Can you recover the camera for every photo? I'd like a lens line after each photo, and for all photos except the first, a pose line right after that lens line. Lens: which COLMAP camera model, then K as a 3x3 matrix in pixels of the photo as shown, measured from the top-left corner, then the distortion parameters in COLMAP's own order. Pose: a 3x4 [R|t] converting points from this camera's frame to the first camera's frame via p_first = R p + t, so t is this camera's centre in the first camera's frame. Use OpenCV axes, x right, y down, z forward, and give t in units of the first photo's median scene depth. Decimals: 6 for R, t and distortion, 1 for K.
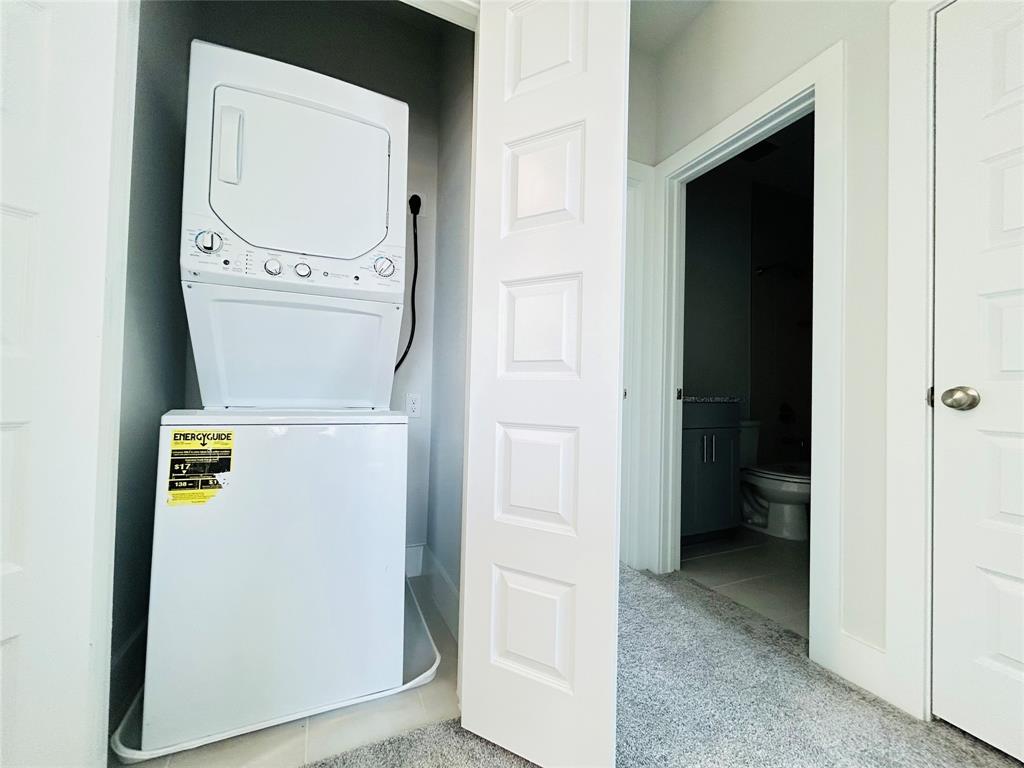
lens RADIAL K [[412.1, 0, 512.8], [0, 412.1, 393.0], [0, 0, 1]] dist [0.001252, -0.000231]
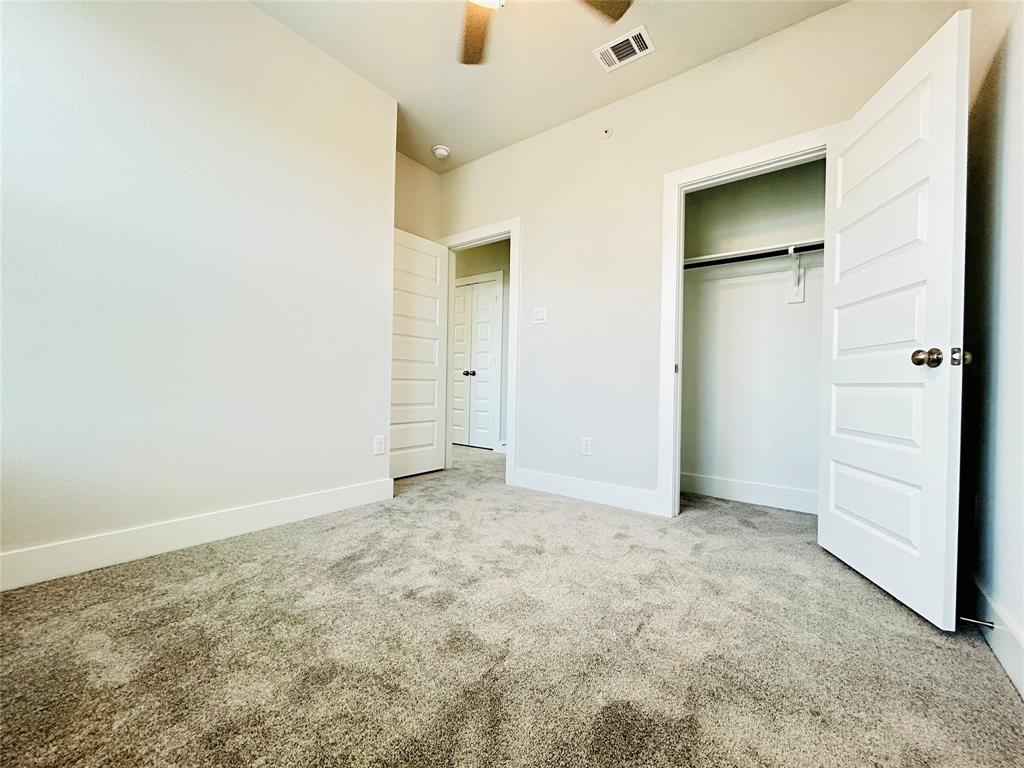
lens RADIAL K [[412.1, 0, 513.1], [0, 412.1, 384.0], [0, 0, 1]] dist [0.001252, -0.000231]
pose [[0.458694, -0.005895, -0.888575, 0.790011], [0.013007, 0.999915, 0.000081, 0.062206], [0.888499, -0.011595, 0.458732, -1.010247]]
